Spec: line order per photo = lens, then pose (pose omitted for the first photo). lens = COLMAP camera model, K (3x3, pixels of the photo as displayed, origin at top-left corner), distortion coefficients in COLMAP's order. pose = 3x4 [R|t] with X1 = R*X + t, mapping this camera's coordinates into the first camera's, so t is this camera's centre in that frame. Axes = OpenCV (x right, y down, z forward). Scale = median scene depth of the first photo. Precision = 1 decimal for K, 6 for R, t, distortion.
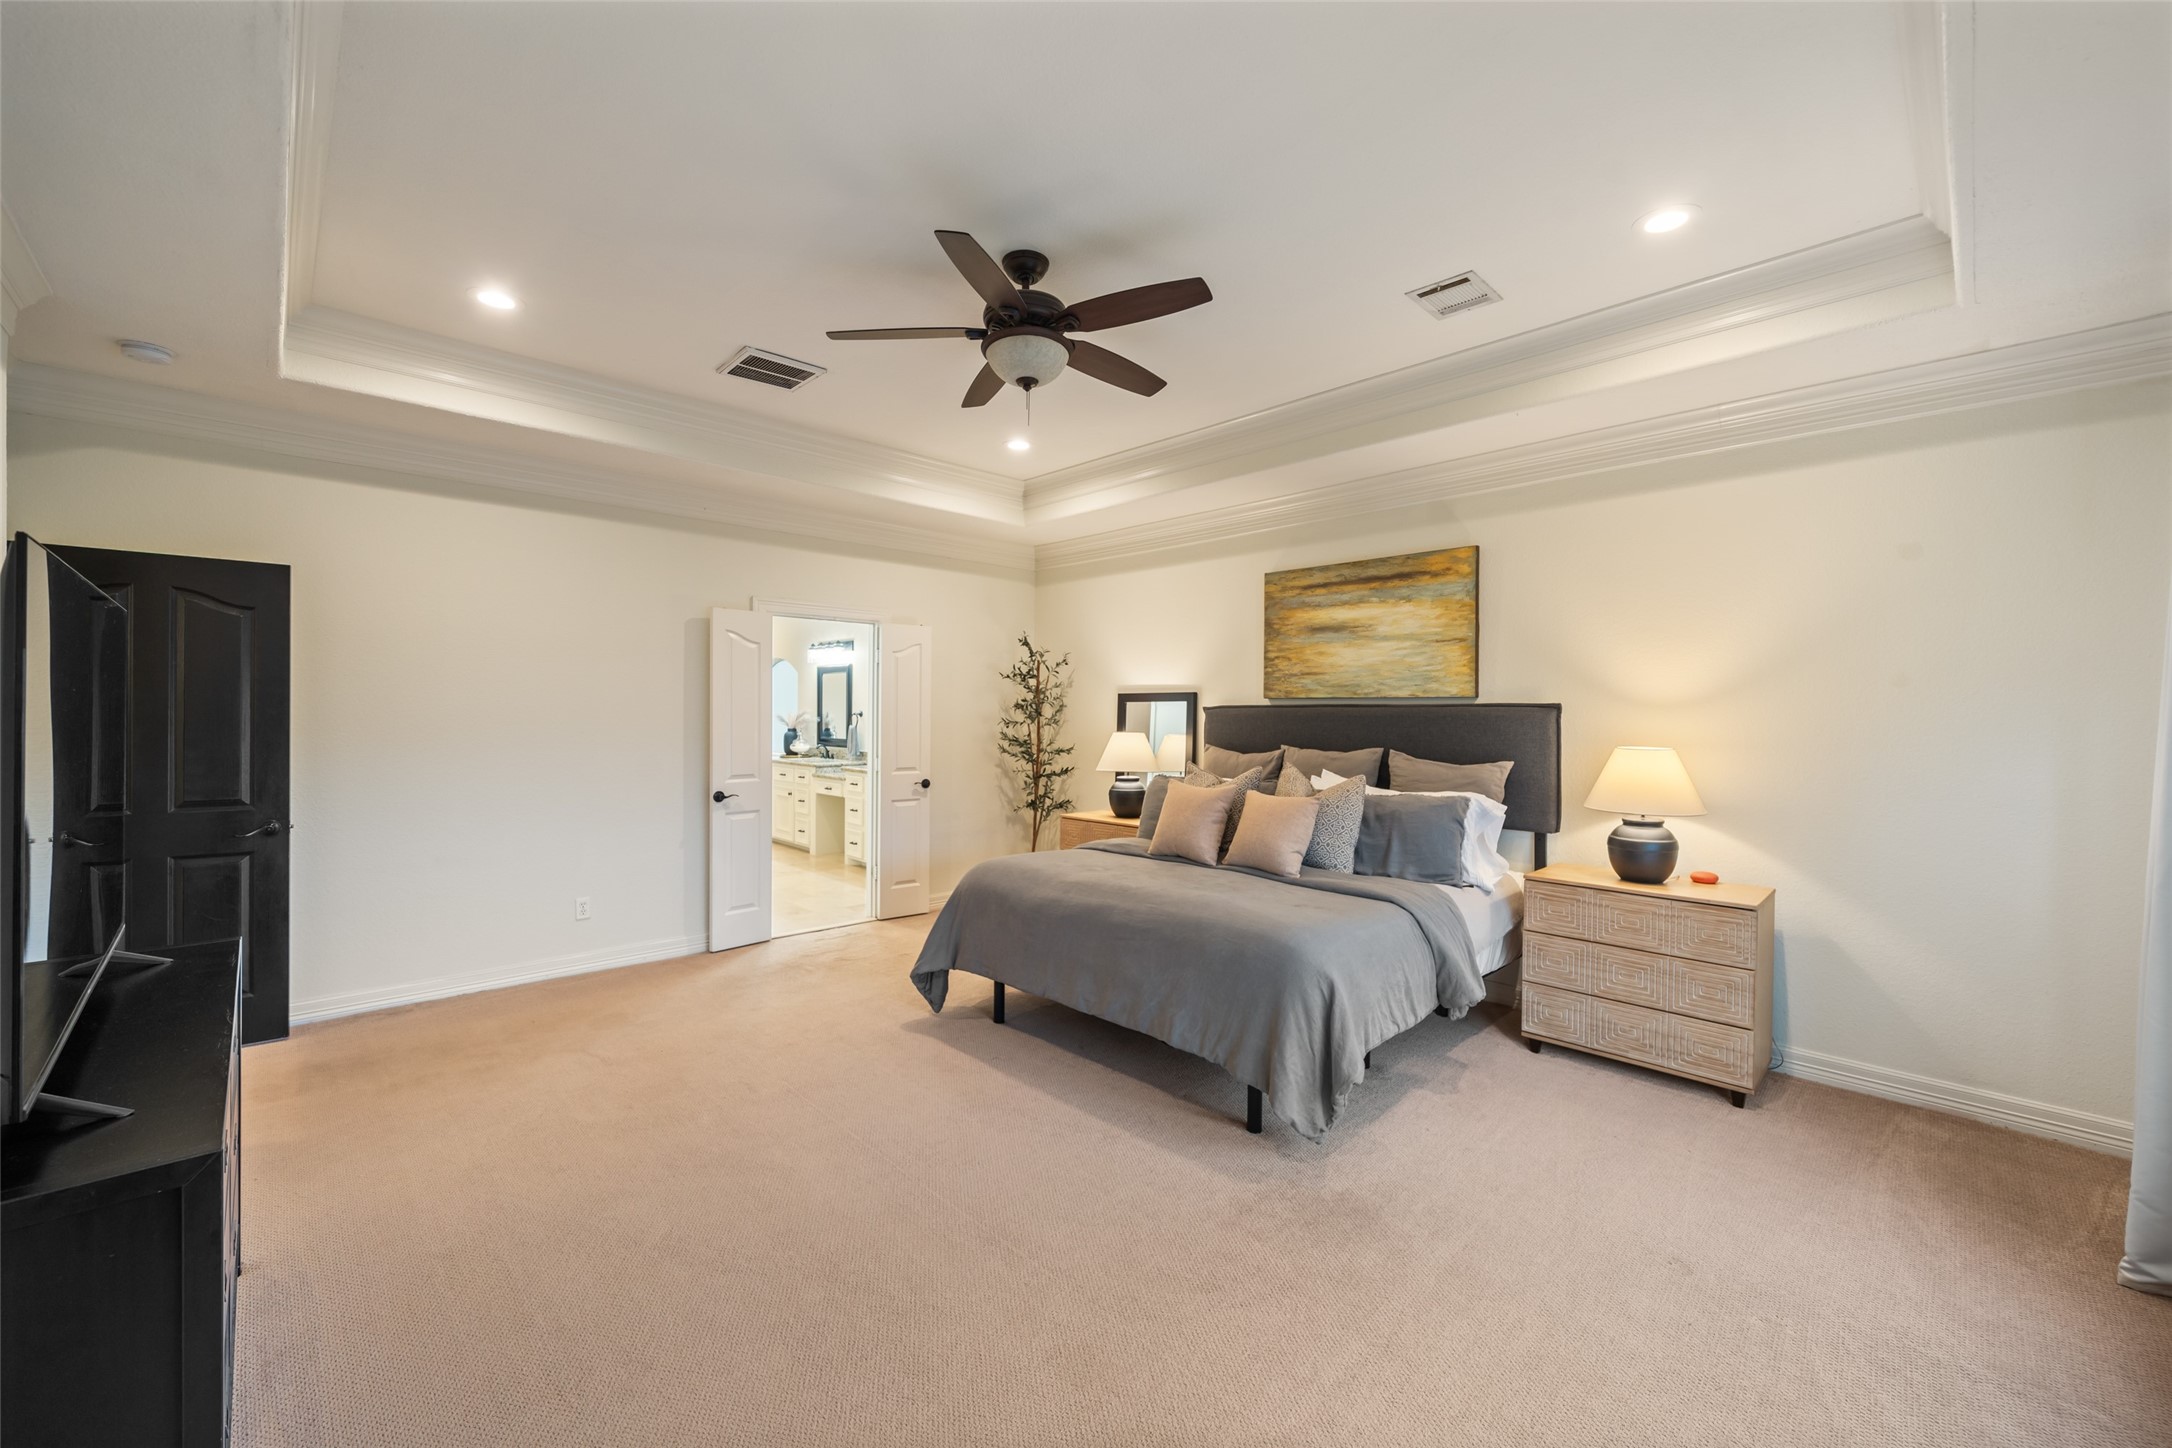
lens RADIAL K [[853.5, 0, 1089.3], [0, 853.5, 724.4], [0, 0, 1]] dist [-0.000528, 0.000219]
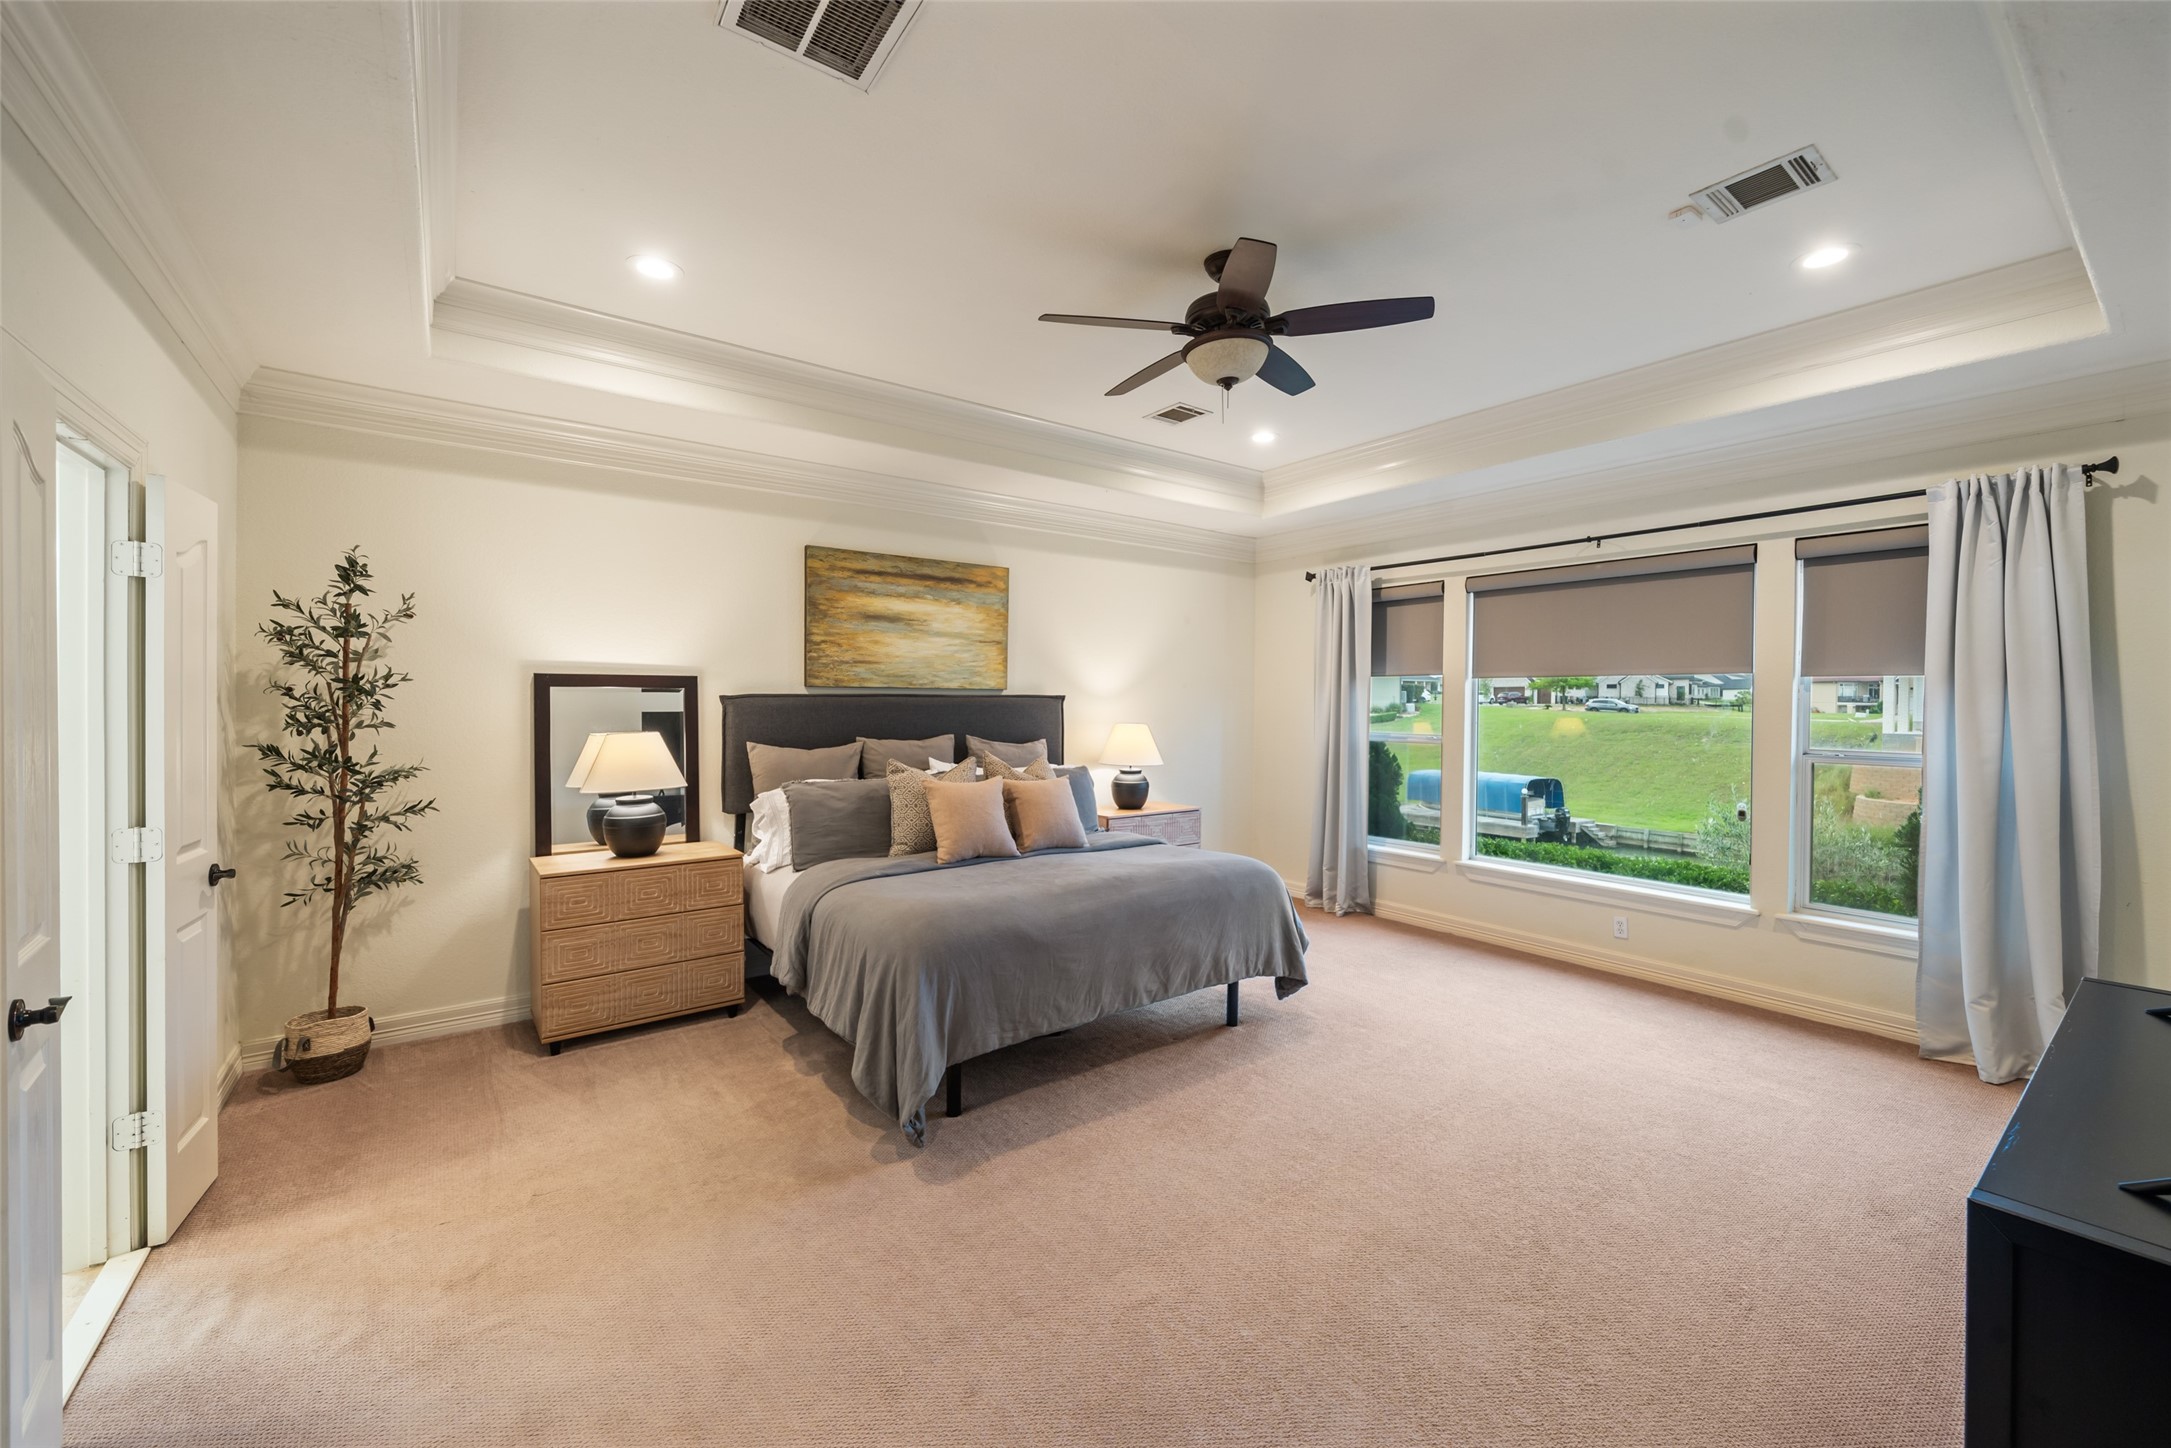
lens RADIAL K [[853.1, 0, 1078.5], [0, 853.1, 718.1], [0, 0, 1]] dist [-0.000528, 0.000219]
pose [[0.132255, -0.029696, 0.990771, -0.695619], [0.007518, 0.999552, 0.028956, -0.022530], [-0.991187, 0.003619, 0.132419, 0.654102]]
